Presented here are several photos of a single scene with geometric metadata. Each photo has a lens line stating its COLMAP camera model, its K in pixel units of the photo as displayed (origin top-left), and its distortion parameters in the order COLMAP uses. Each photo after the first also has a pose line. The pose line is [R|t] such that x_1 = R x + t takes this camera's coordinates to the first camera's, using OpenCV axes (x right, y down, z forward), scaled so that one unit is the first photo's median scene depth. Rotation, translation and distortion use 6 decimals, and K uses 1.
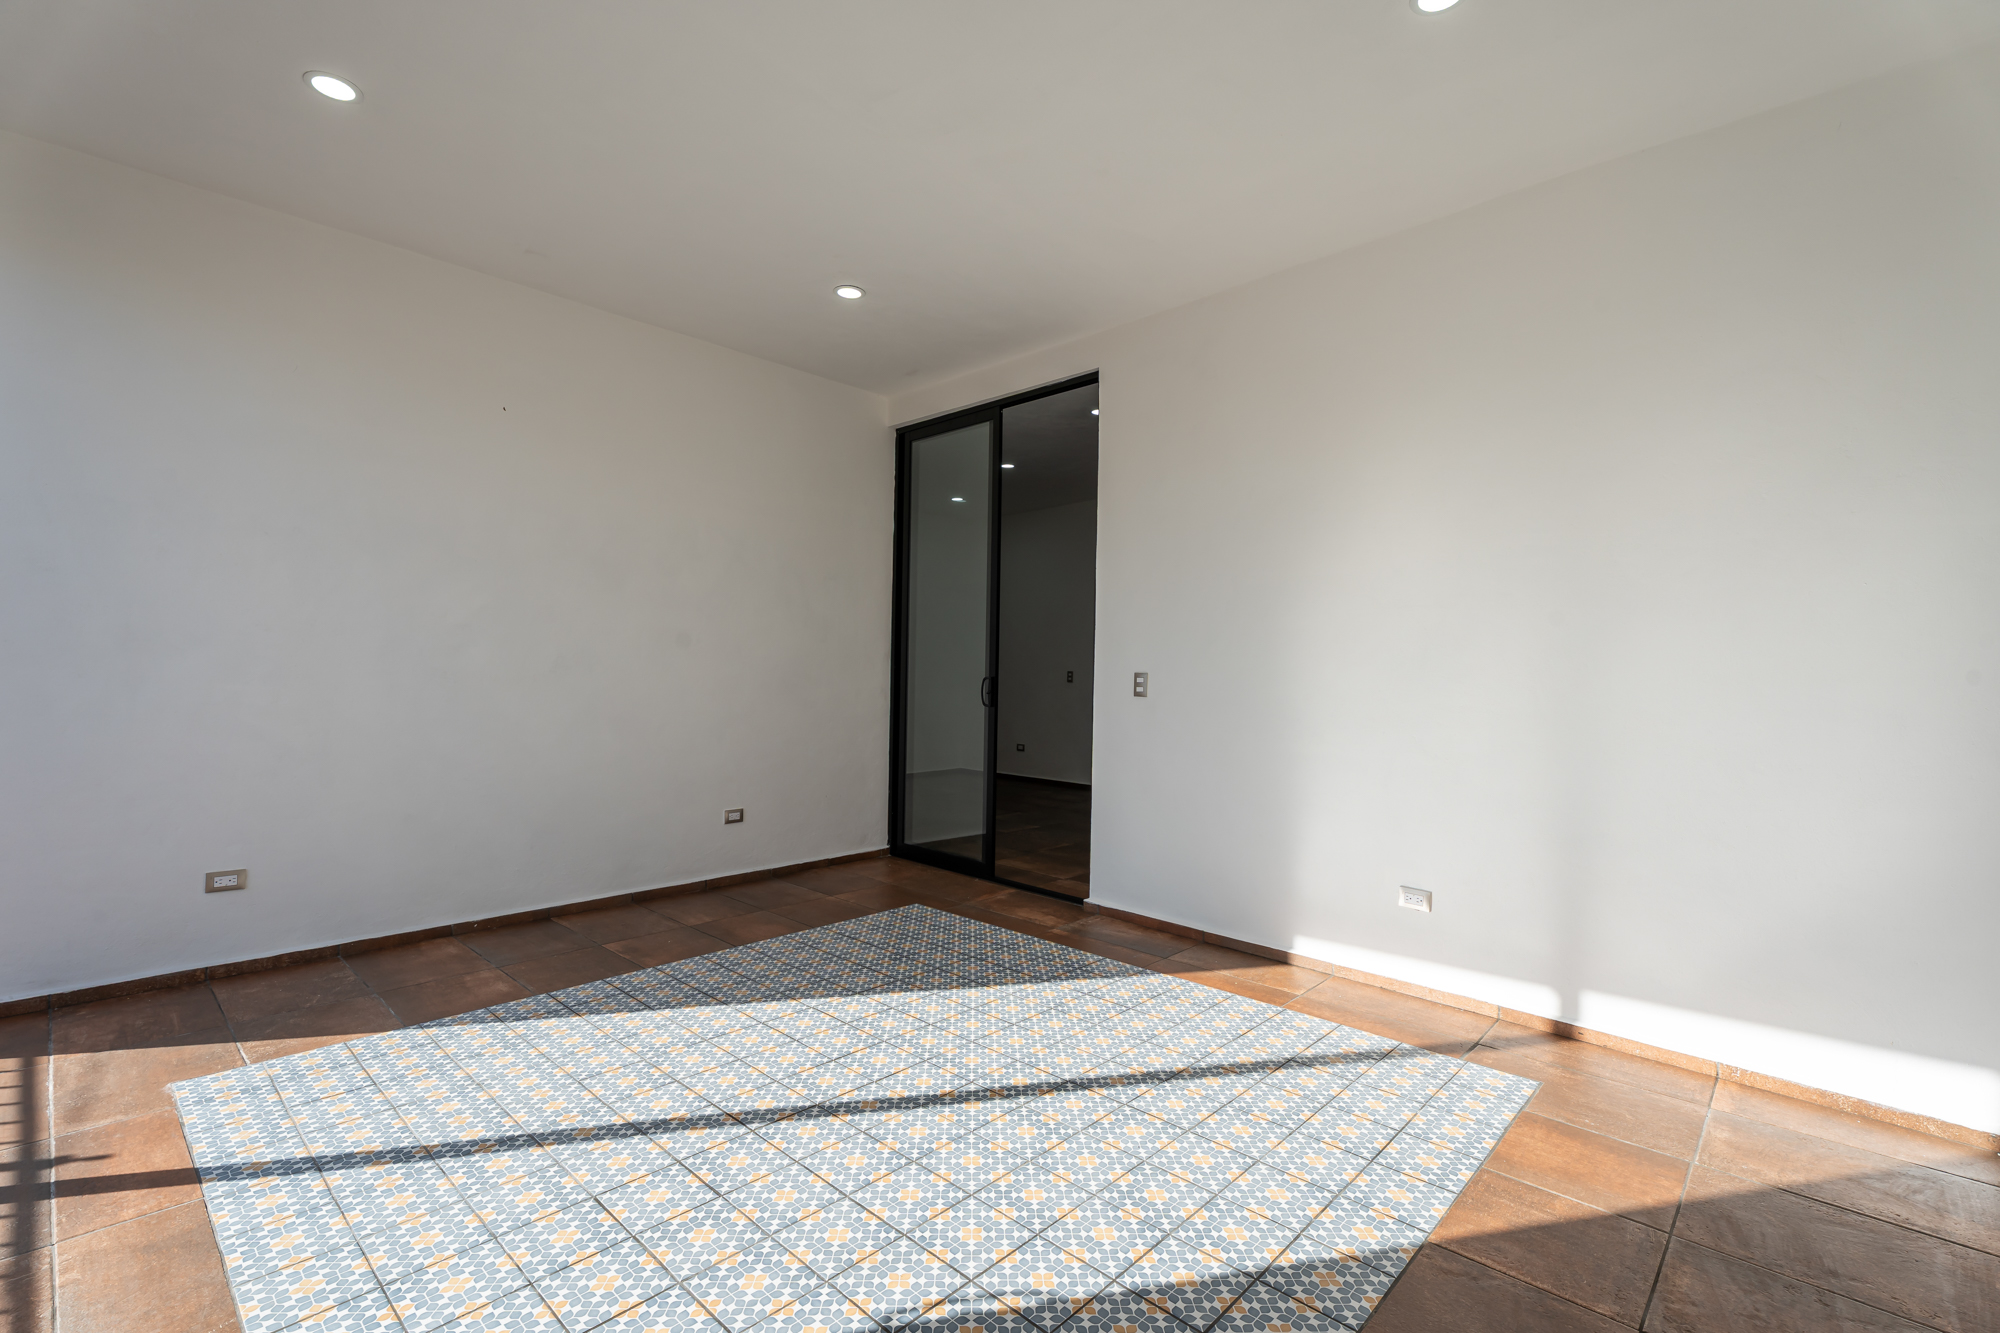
lens RADIAL K [[886.5, 0, 1000.0], [0, 886.5, 666.5], [0, 0, 1]] dist [0.013896, -0.005665]
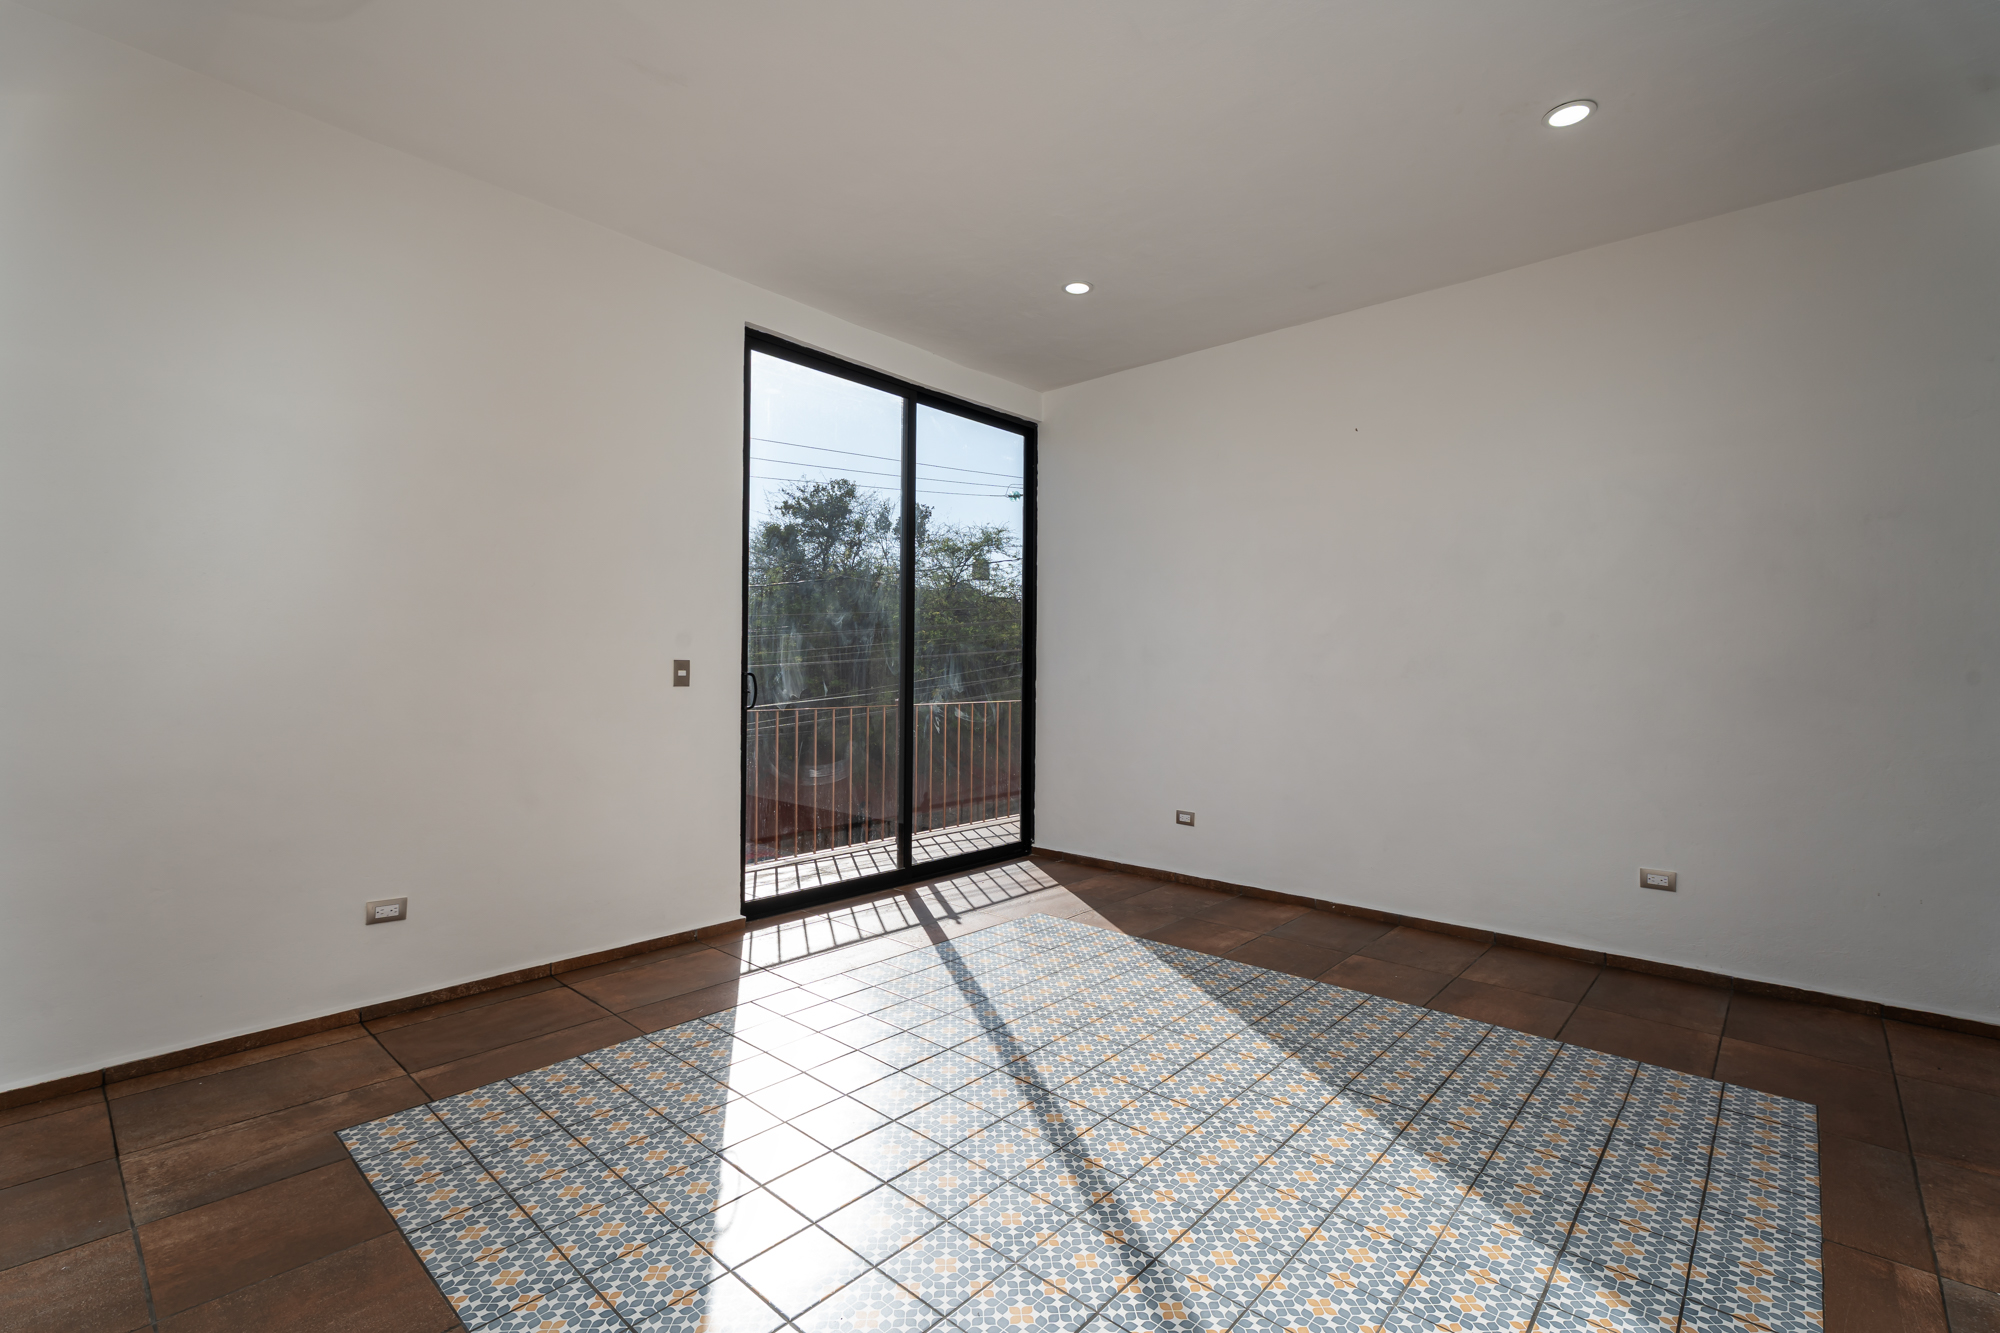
lens RADIAL K [[886.5, 0, 1000.0], [0, 886.5, 666.5], [0, 0, 1]] dist [0.013896, -0.005665]
pose [[0.022942, -0.016051, -0.999608, 0.618107], [-0.001831, 0.999869, -0.016097, 0.015258], [0.999735, 0.002200, 0.022909, 0.691210]]
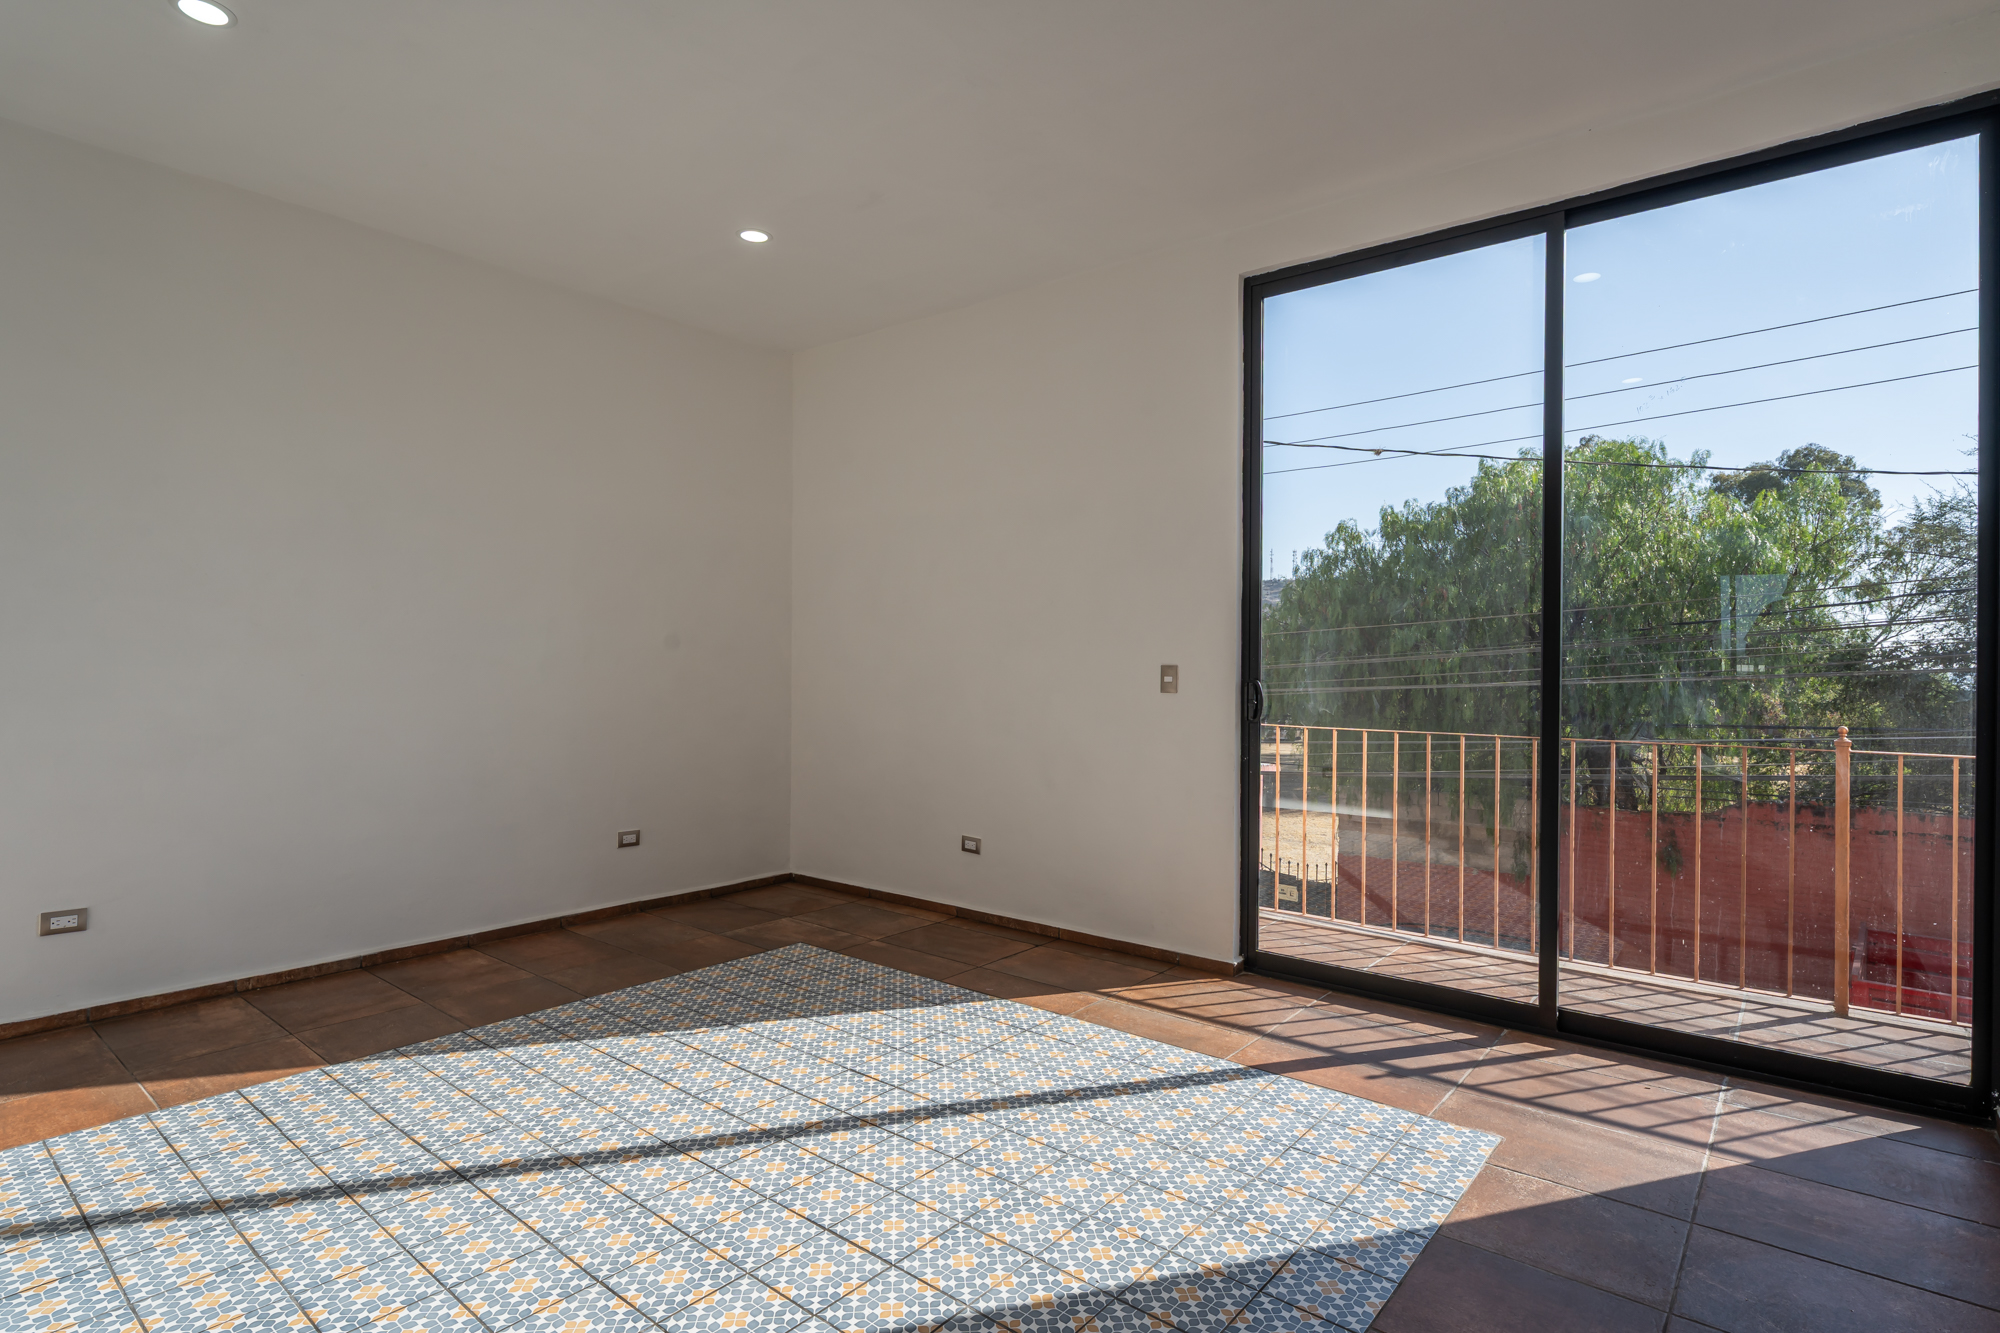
lens RADIAL K [[1003.3, 0, 1011.1], [0, 1003.3, 654.8], [0, 0, 1]] dist [-0.020204, 0.019686]
pose [[-0.997070, -0.020743, -0.073633, -0.266726], [-0.019416, 0.999637, -0.018694, 0.003234], [0.073994, -0.017210, -0.997110, 1.549726]]
